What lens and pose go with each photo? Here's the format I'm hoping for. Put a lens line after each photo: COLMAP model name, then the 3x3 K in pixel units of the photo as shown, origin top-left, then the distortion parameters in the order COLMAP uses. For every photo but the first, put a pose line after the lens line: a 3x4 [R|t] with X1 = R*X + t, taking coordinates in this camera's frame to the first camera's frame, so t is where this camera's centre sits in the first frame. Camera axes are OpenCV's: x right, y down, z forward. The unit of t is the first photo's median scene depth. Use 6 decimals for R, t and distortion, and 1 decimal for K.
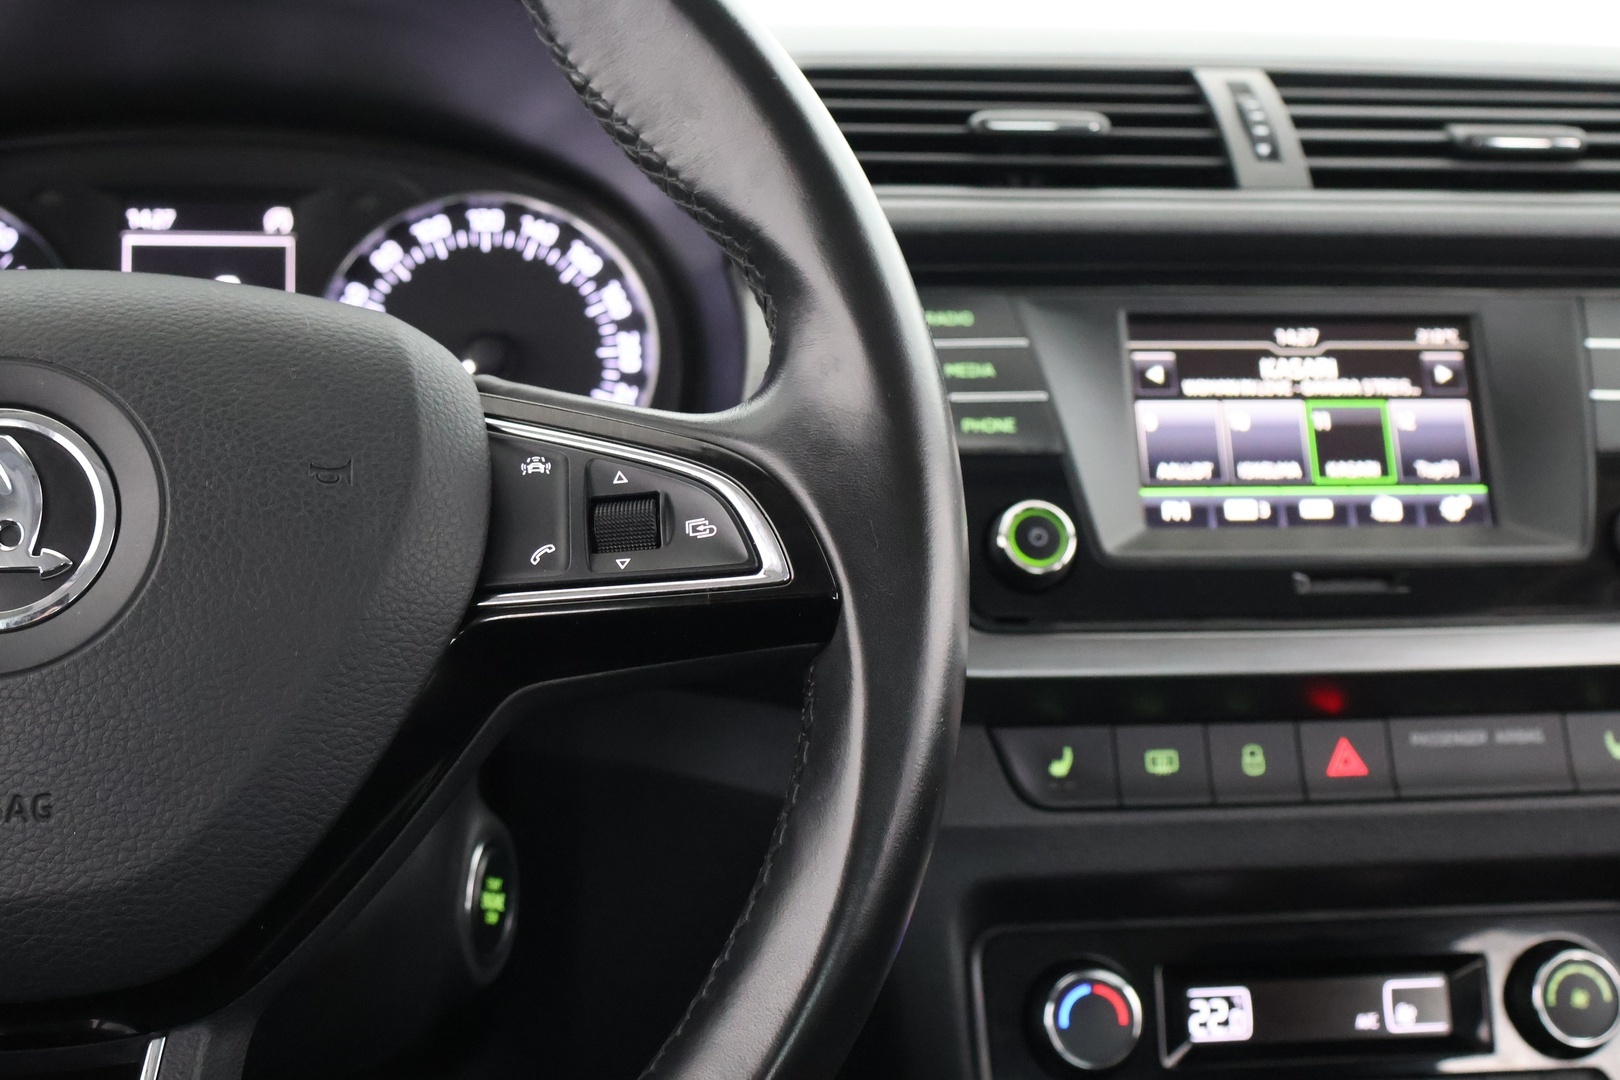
lens RADIAL K [[2153.8, 0, 810.0], [0, 2153.8, 540.0], [0, 0, 1]] dist [0.010024, -0.035731]
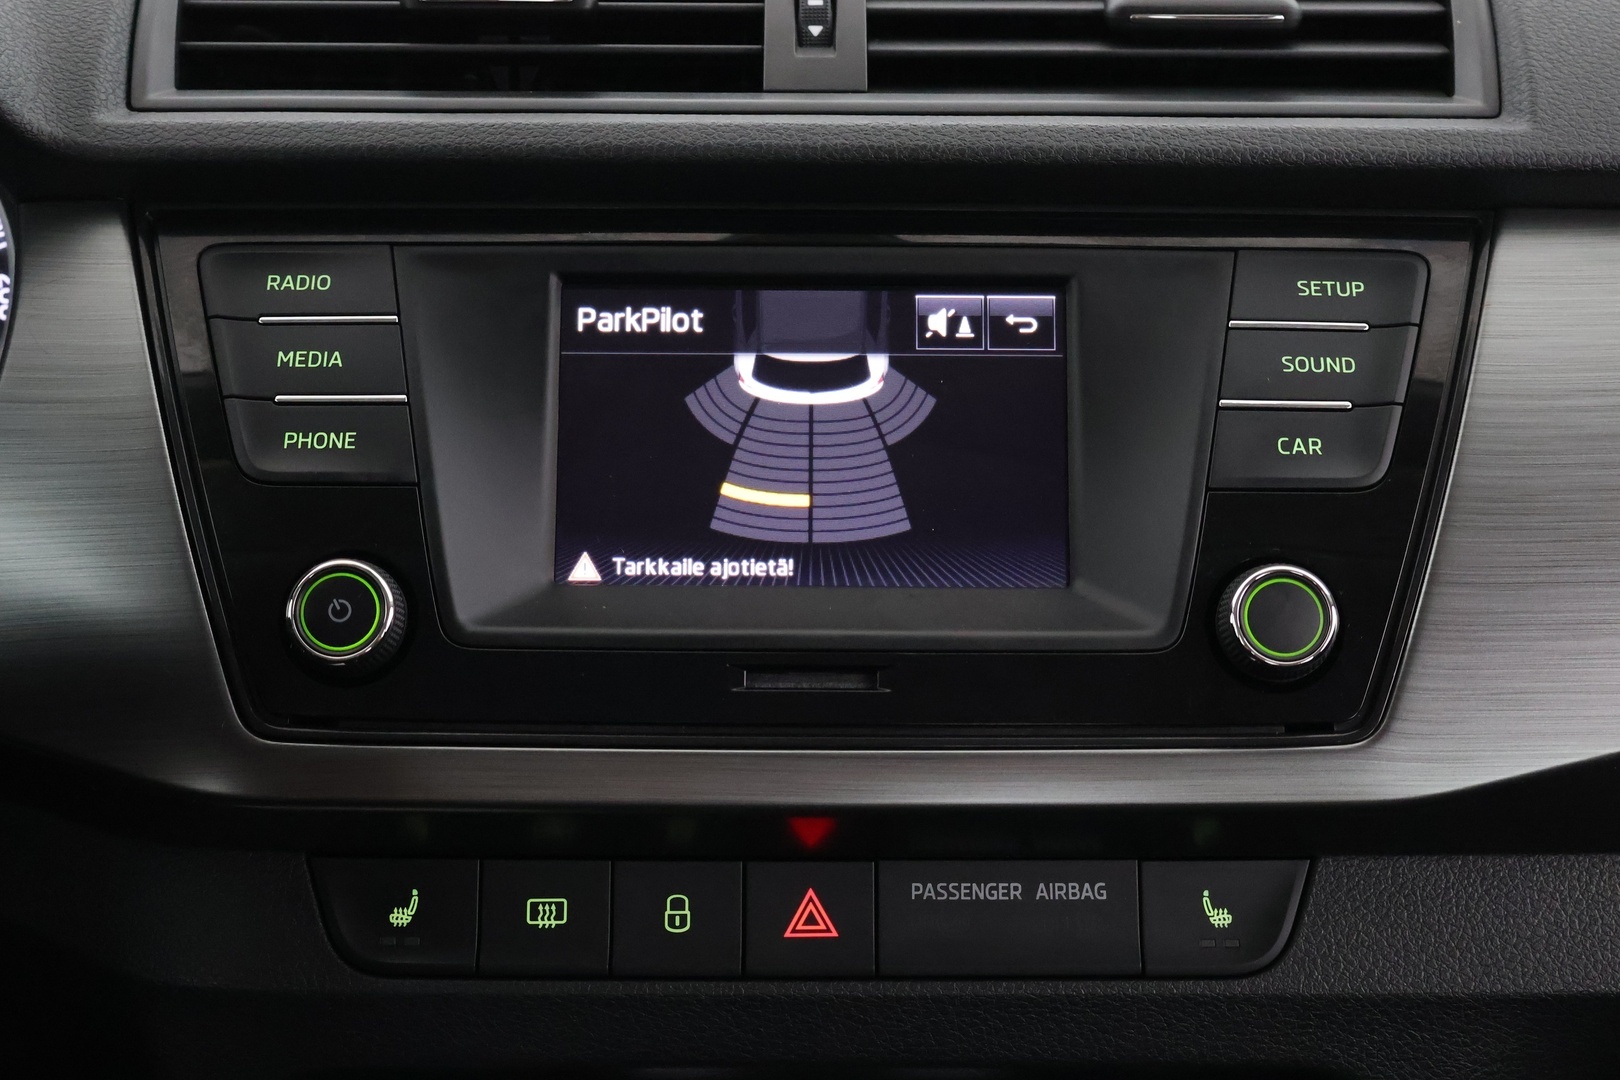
lens RADIAL K [[2153.8, 0, 810.0], [0, 2153.8, 540.0], [0, 0, 1]] dist [0.010024, -0.035731]
pose [[0.990420, 0.032234, -0.134274, 0.330332], [-0.017224, 0.993617, 0.111485, -0.099391], [0.137011, -0.108104, 0.984653, 0.299410]]
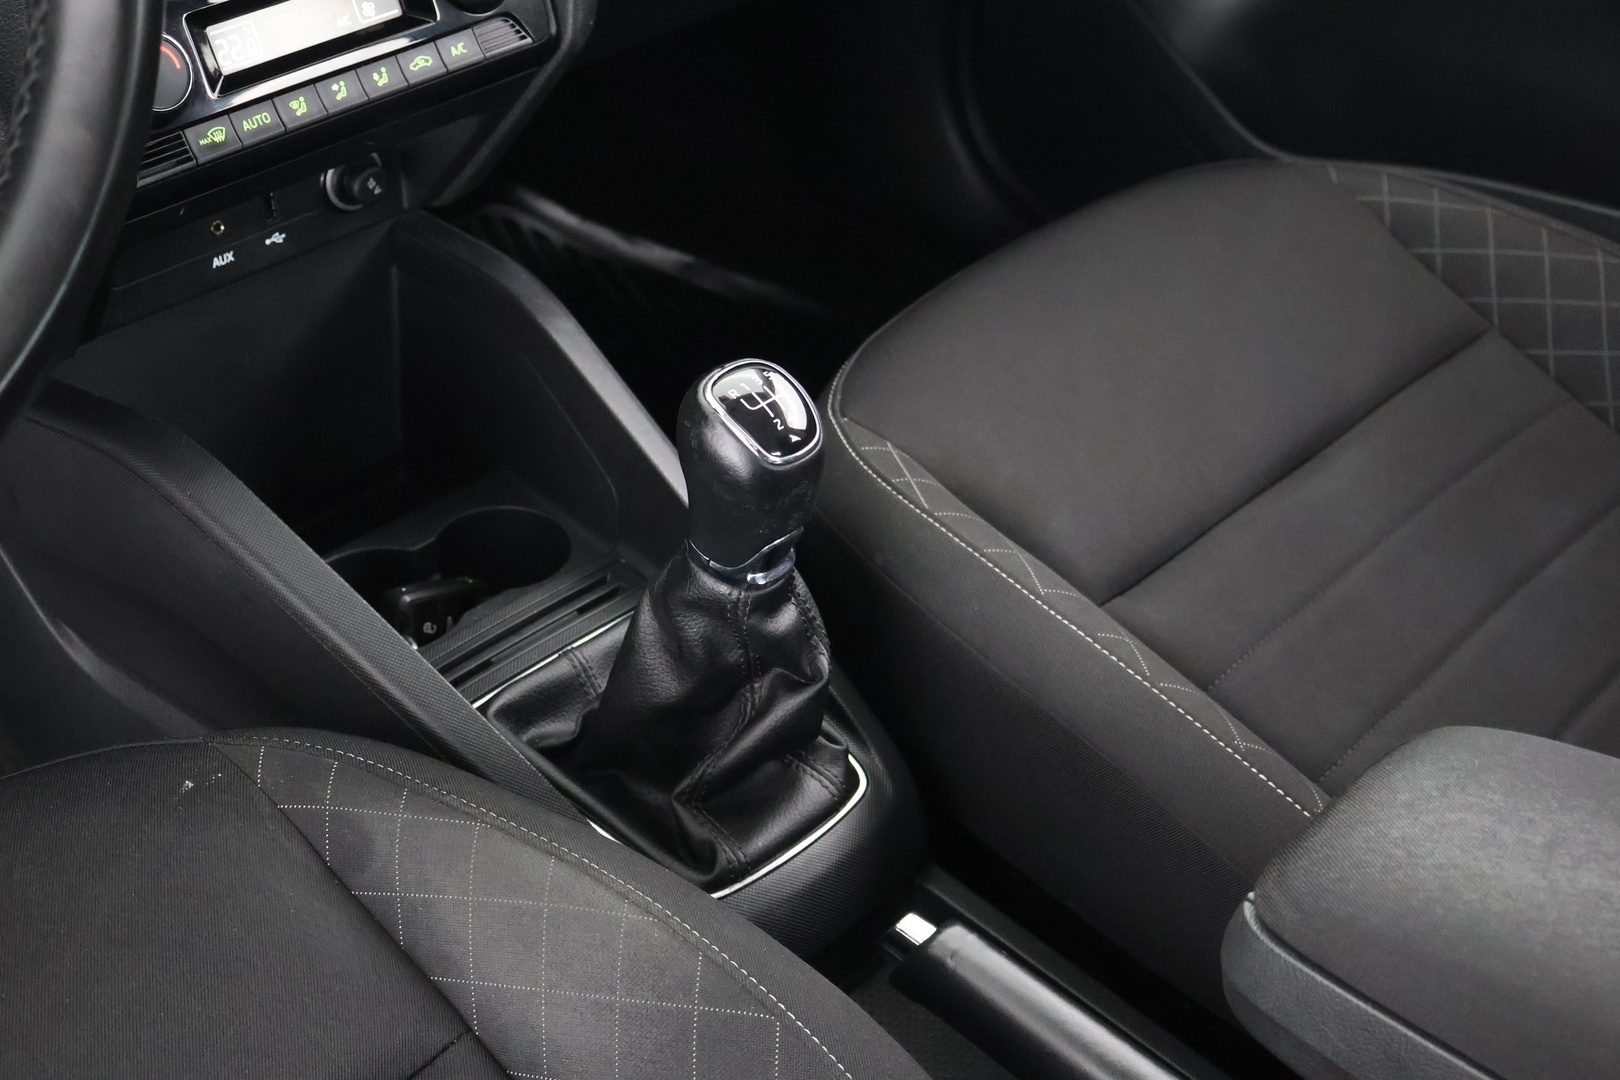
lens RADIAL K [[2176.3, 0, 810.0], [0, 2176.3, 540.0], [0, 0, 1]] dist [-0.003071, 0.041150]
pose [[0.771316, -0.372762, 0.515867, -0.295845], [0.135303, 0.888046, 0.439394, -0.026835], [-0.621904, -0.269114, 0.735400, -0.174000]]
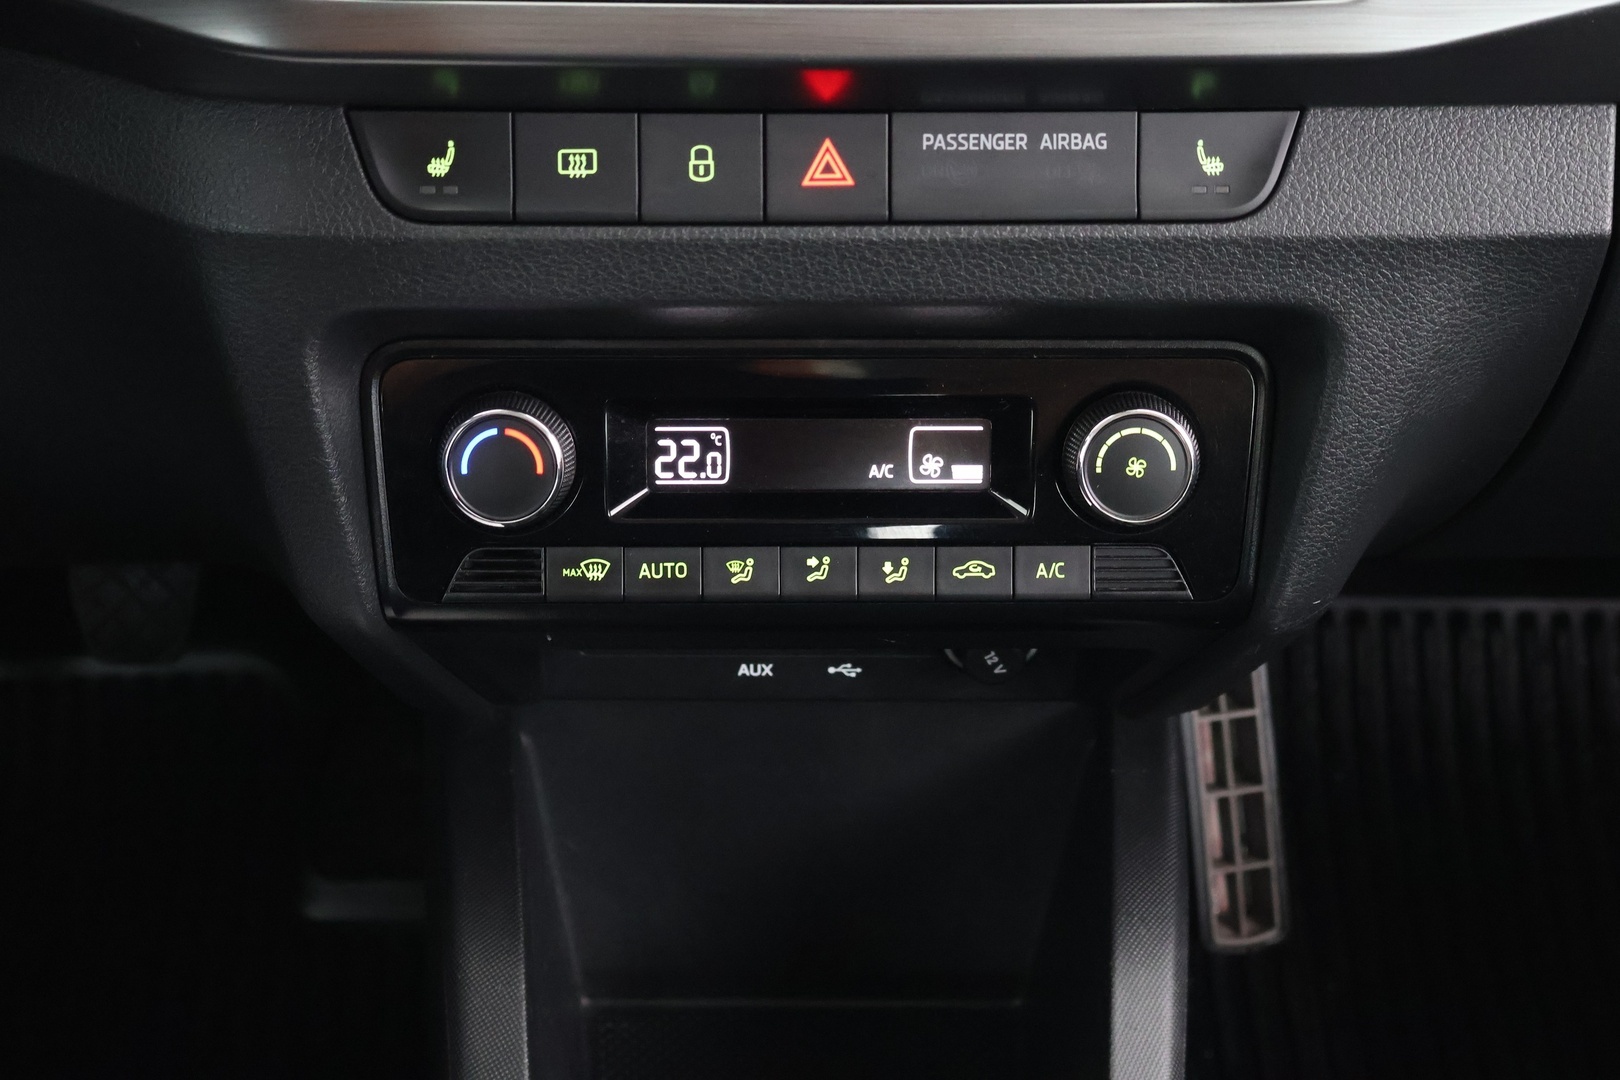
lens RADIAL K [[2450.8, 0, 810.0], [0, 2450.8, 540.0], [0, 0, 1]] dist [0.000096, -0.007479]
pose [[0.993779, 0.064099, -0.091079, 0.319562], [-0.022028, 0.914751, 0.403416, -0.121705], [0.109173, -0.398900, 0.910472, 0.157491]]
